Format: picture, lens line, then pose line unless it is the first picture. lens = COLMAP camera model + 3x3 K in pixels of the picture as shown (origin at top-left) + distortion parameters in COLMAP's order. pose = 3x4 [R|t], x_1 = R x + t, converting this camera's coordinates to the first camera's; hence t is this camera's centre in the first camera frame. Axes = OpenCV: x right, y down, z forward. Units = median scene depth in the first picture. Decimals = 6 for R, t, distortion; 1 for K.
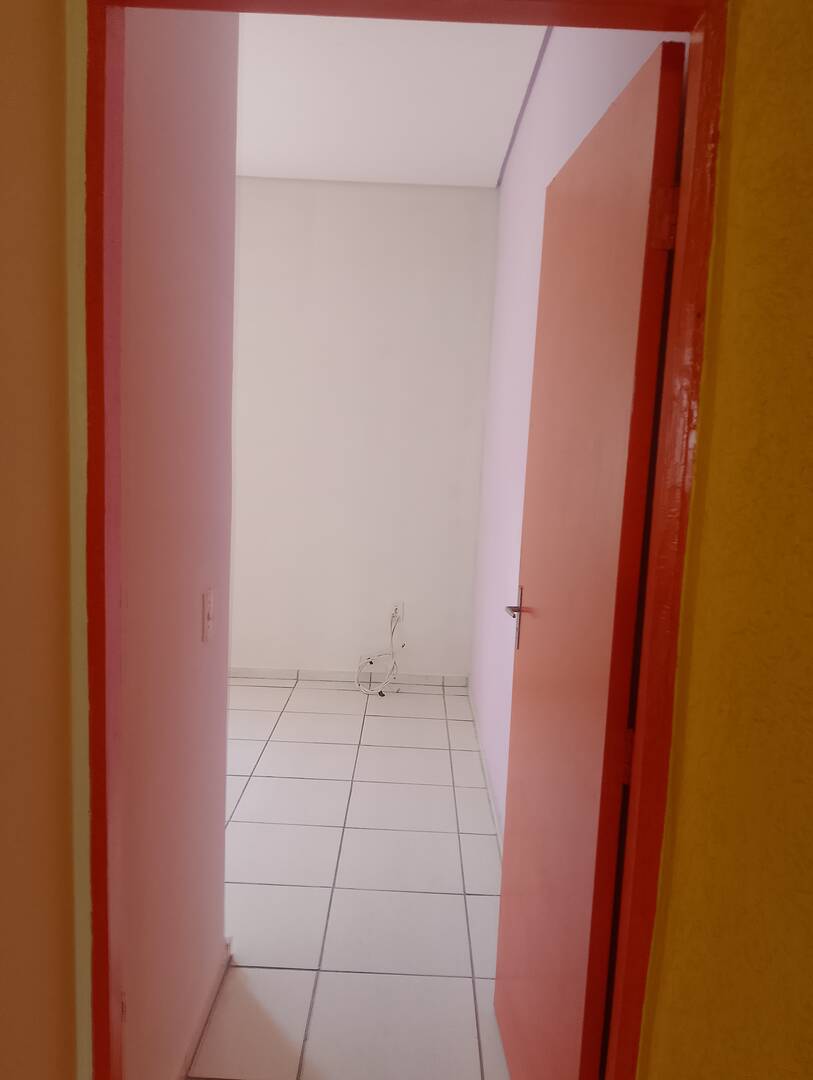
lens RADIAL K [[871.0, 0, 401.1], [0, 871.0, 537.8], [0, 0, 1]] dist [0.074531, -0.144889]
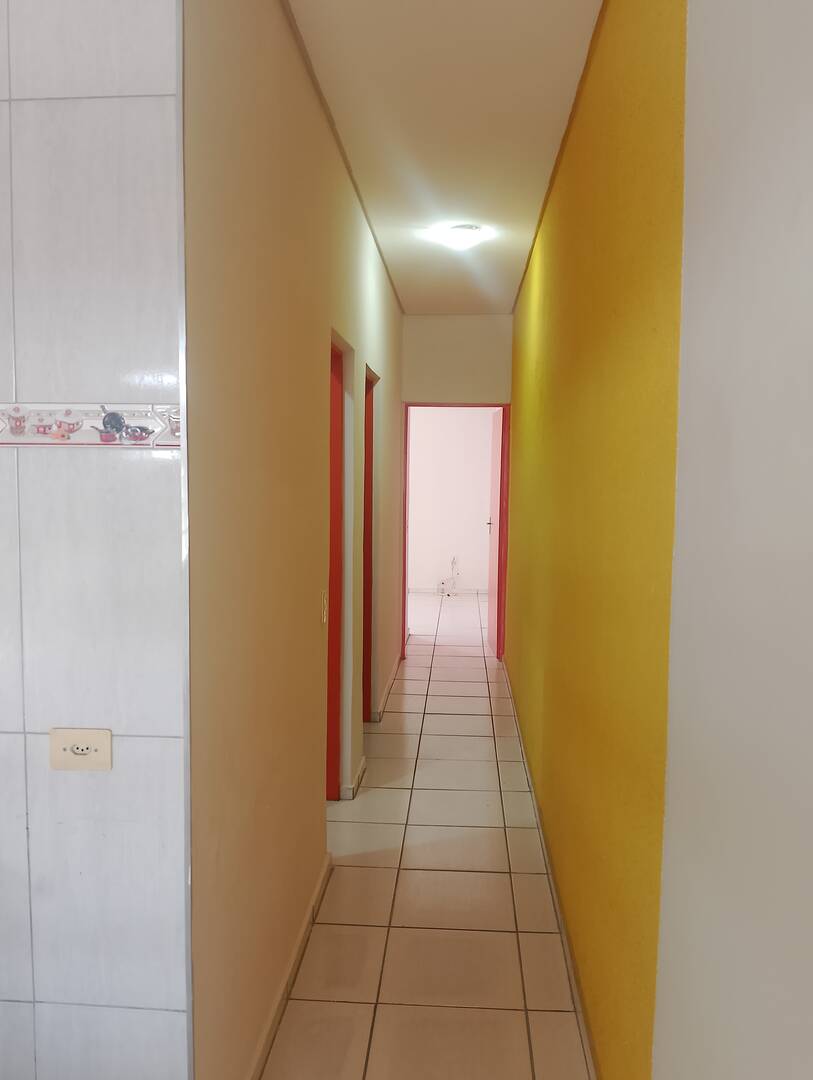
lens RADIAL K [[872.8, 0, 410.5], [0, 872.8, 540.8], [0, 0, 1]] dist [0.067325, -0.131811]
pose [[0.998984, -0.017869, -0.041362, -0.023799], [0.015259, 0.997923, -0.062592, 0.172745], [0.042394, 0.061897, 0.997182, -1.175647]]
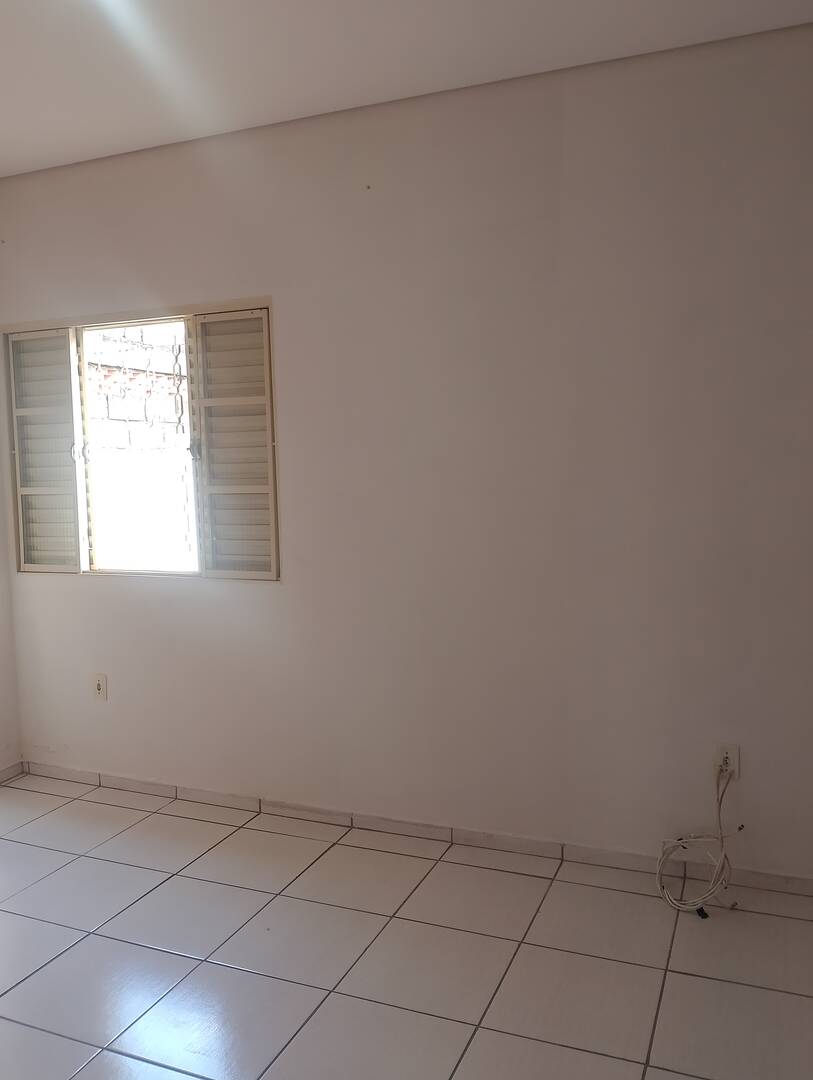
lens RADIAL K [[871.0, 0, 401.1], [0, 871.0, 537.8], [0, 0, 1]] dist [0.074531, -0.144889]
pose [[0.933774, -0.016609, -0.357479, 0.003773], [-0.003415, 0.998463, -0.055309, -0.034120], [0.357848, 0.052867, 0.932282, 0.355911]]
